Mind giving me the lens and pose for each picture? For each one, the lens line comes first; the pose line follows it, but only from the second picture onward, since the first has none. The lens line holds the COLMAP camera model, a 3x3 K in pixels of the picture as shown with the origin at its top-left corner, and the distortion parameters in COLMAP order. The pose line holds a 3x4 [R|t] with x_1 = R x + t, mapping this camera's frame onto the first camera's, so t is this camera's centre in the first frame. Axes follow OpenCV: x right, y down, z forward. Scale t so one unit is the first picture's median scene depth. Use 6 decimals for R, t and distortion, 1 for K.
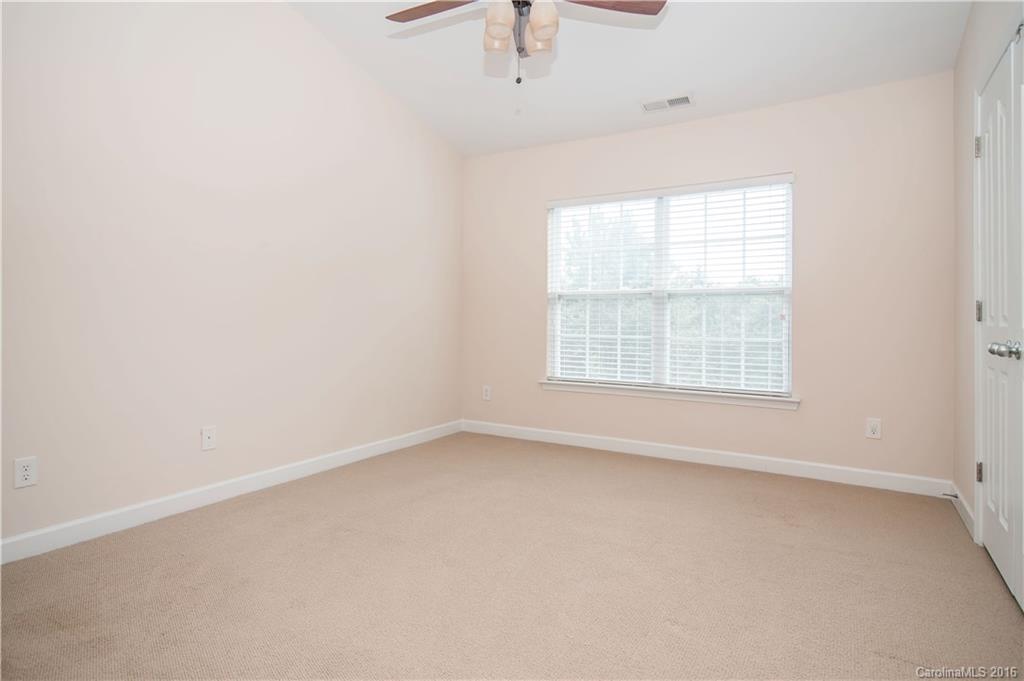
lens RADIAL K [[557.5, 0, 511.7], [0, 557.5, 323.9], [0, 0, 1]] dist [0.000031, -0.000183]
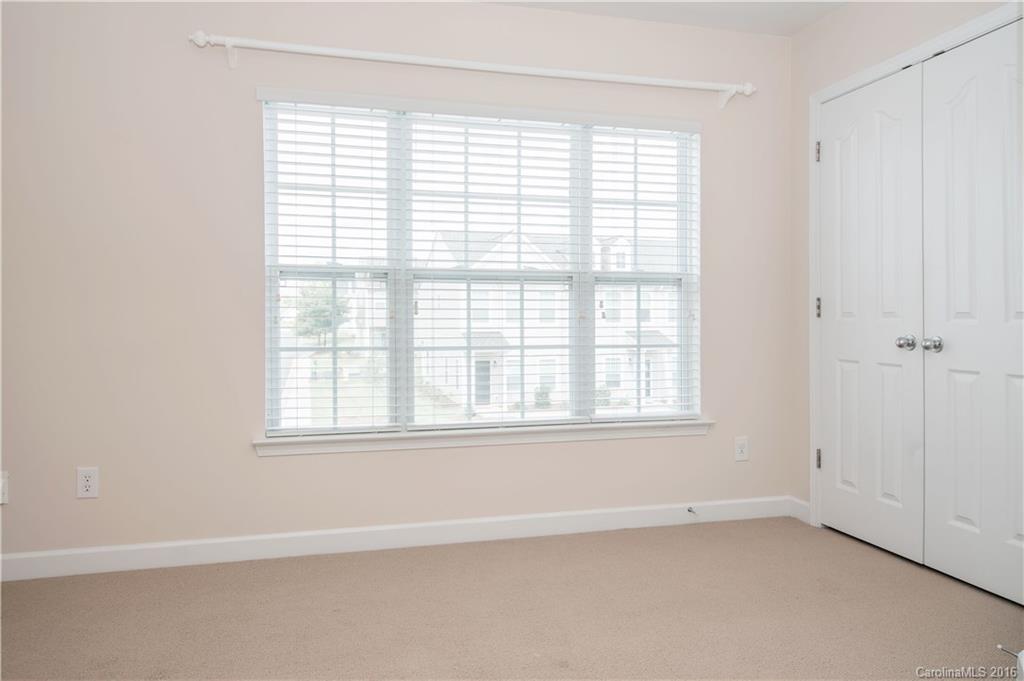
lens RADIAL K [[905.8, 0, 512.0], [0, 905.8, 340.5], [0, 0, 1]] dist [0.051662, -0.000187]
pose [[0.635358, -0.028648, 0.771686, -0.446618], [0.010144, 0.999535, 0.028754, -0.009670], [-0.772151, -0.010441, 0.635353, 0.299988]]
